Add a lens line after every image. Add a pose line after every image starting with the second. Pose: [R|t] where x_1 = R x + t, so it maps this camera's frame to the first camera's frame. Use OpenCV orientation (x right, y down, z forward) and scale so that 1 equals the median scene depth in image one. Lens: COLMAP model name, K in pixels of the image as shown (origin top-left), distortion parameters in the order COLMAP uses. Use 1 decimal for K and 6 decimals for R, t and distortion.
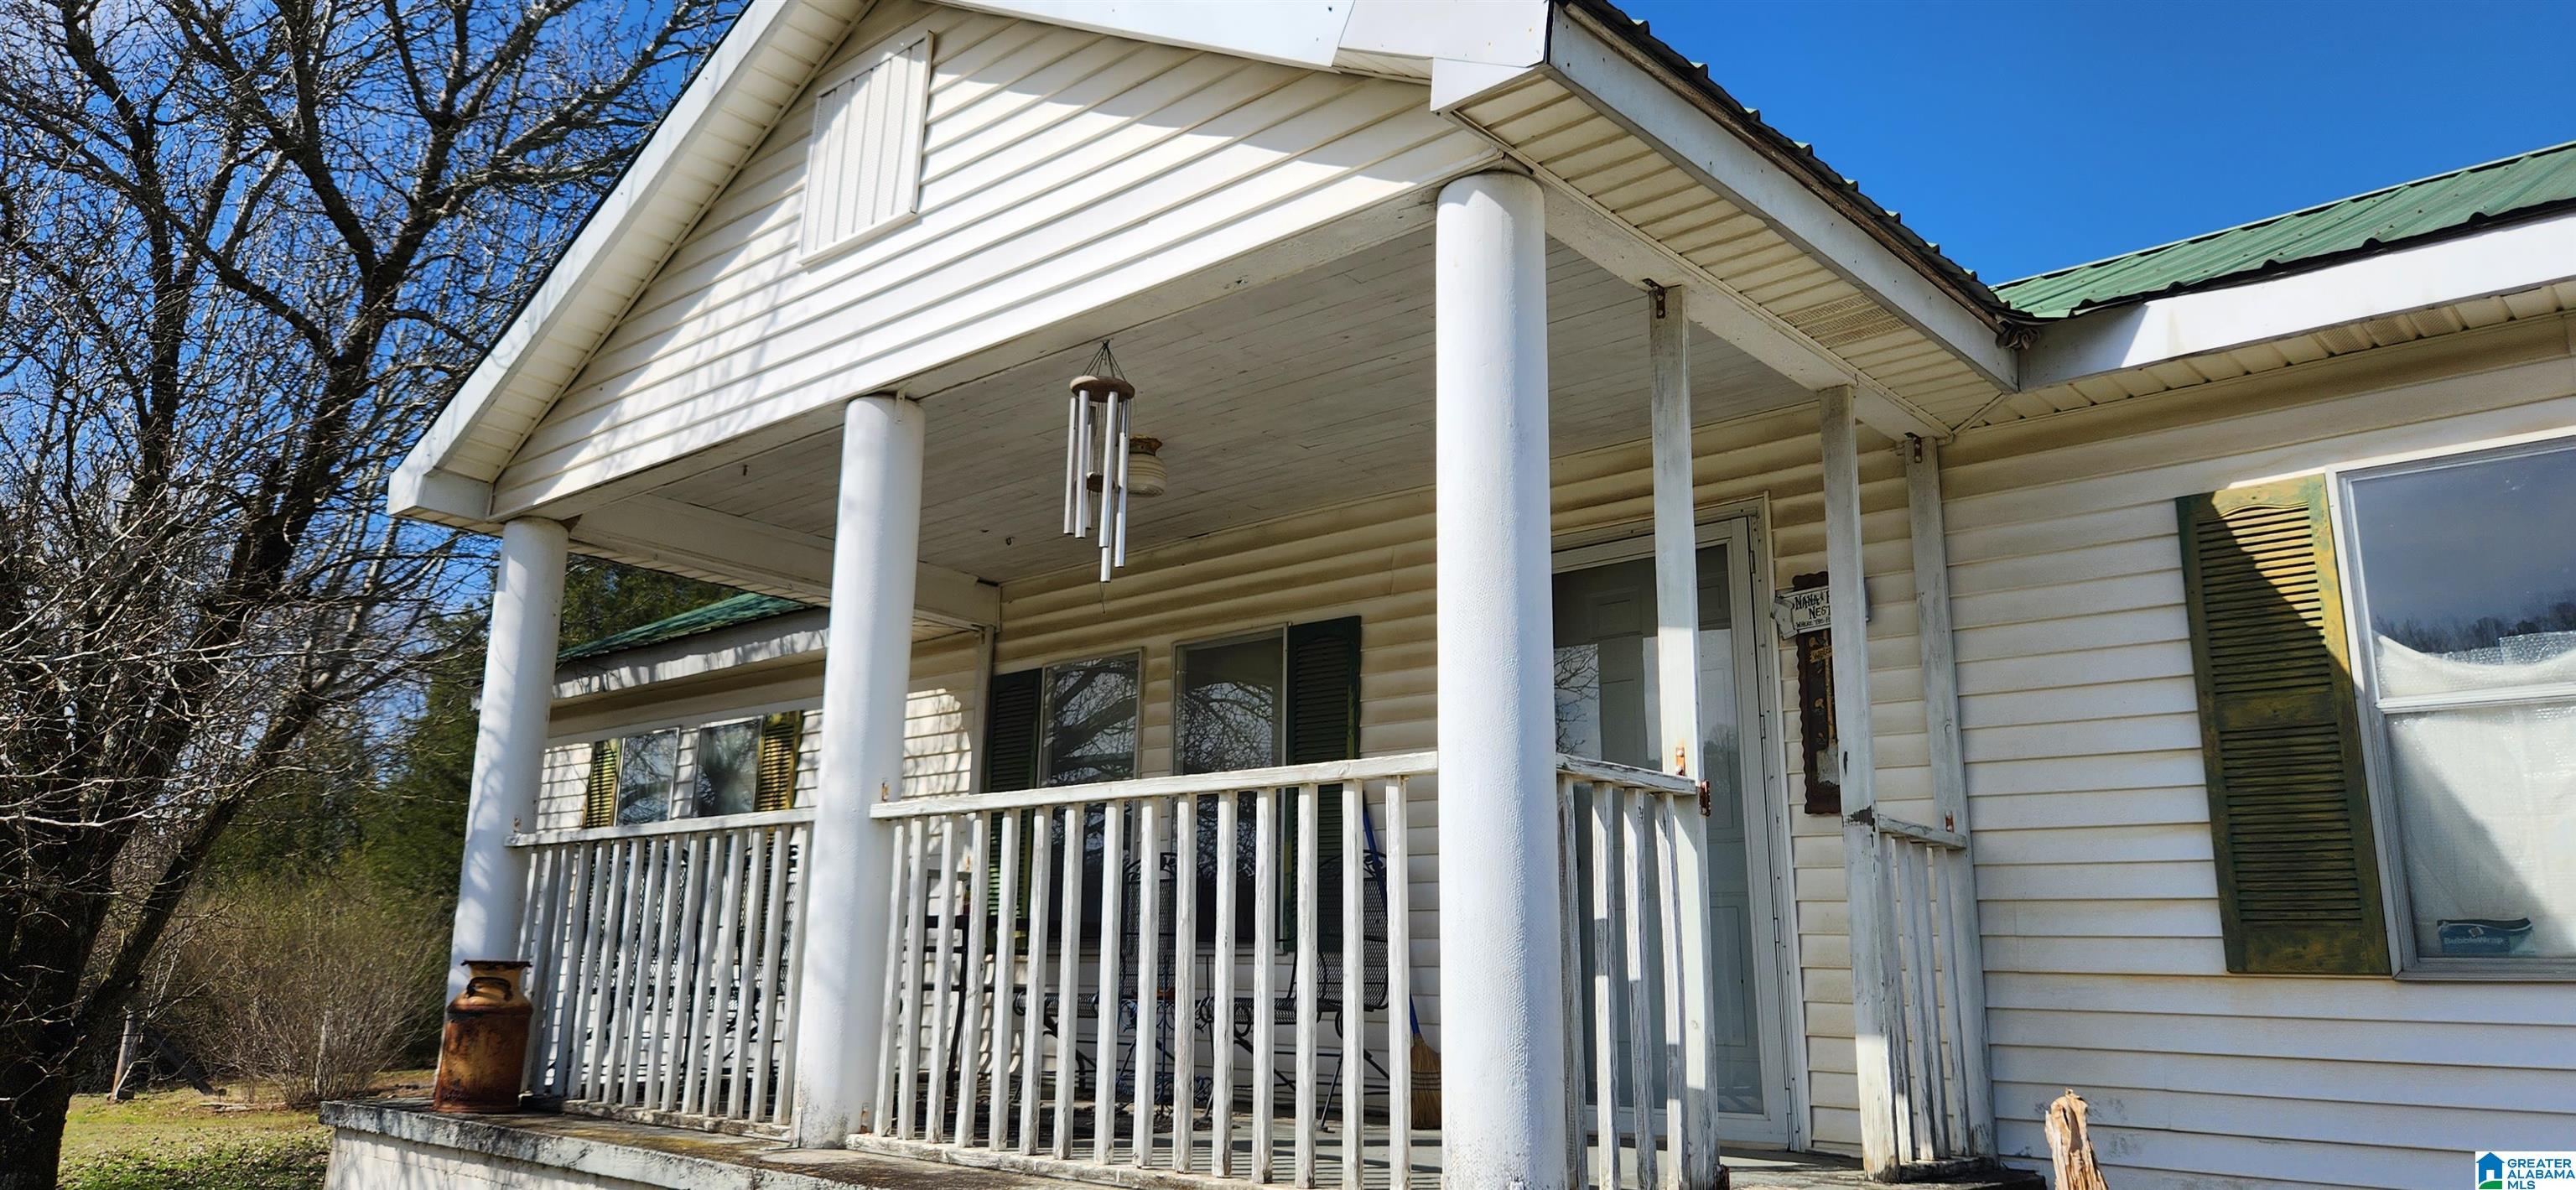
lens RADIAL K [[1703.1, 0, 1289.2], [0, 1703.1, 543.2], [0, 0, 1]] dist [0.058100, -0.058386]
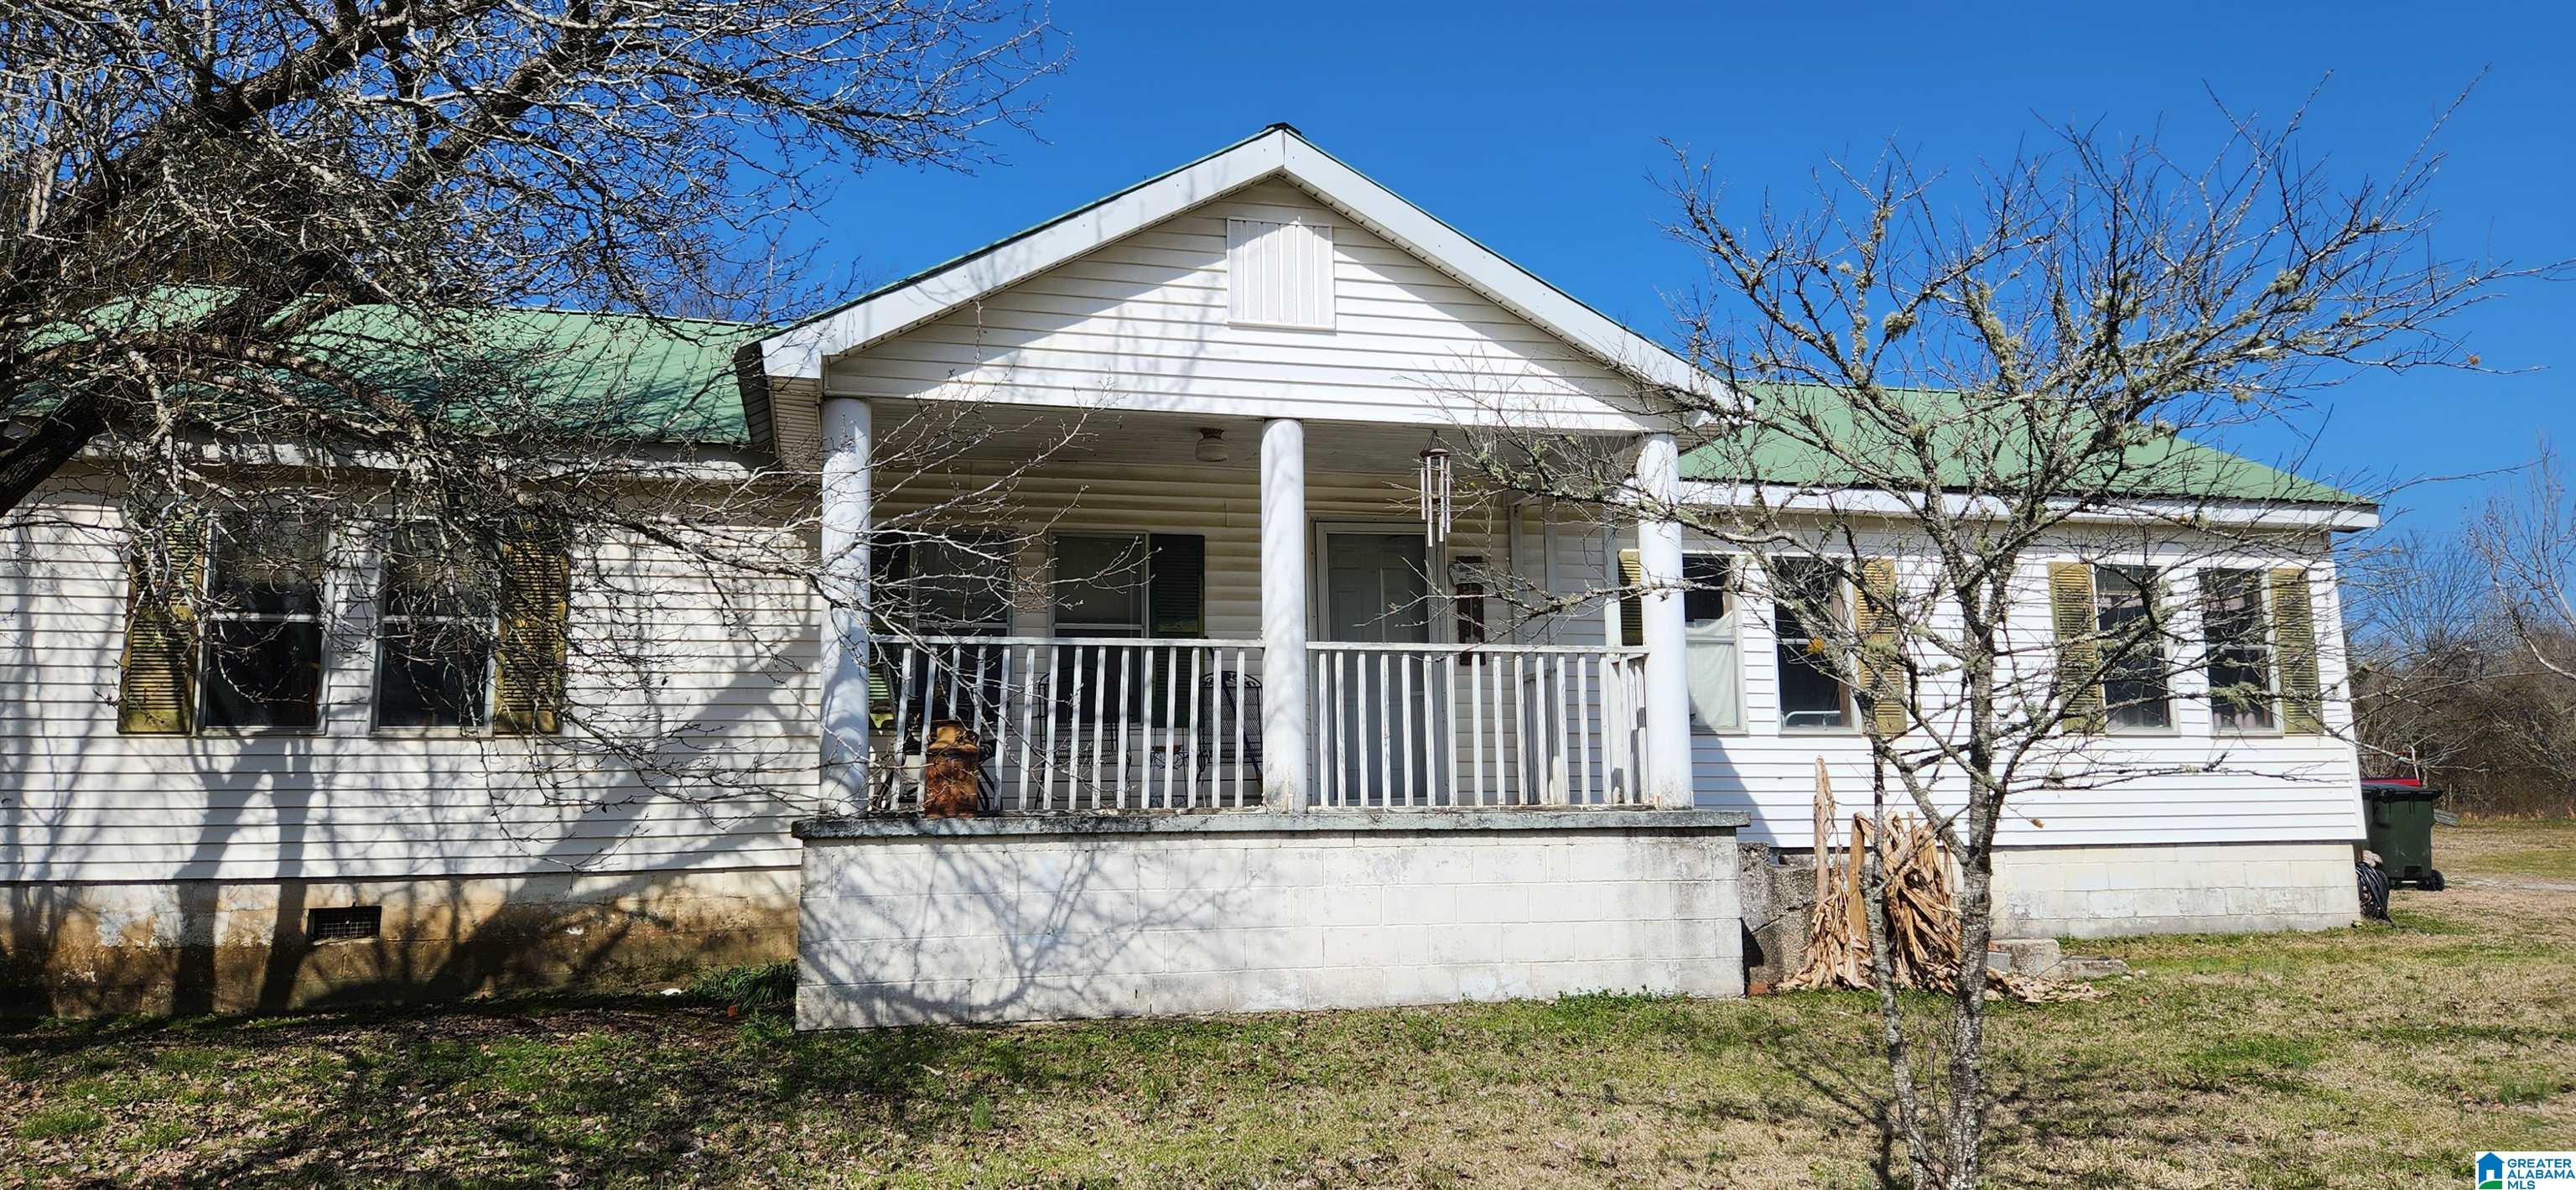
lens RADIAL K [[1703.1, 0, 1289.2], [0, 1703.1, 543.2], [0, 0, 1]] dist [0.058100, -0.058386]
pose [[0.550012, 0.102972, 0.828784, -1.569465], [-0.185696, 0.982607, 0.001151, 0.038278], [-0.814250, -0.154535, 0.559567, -0.029715]]
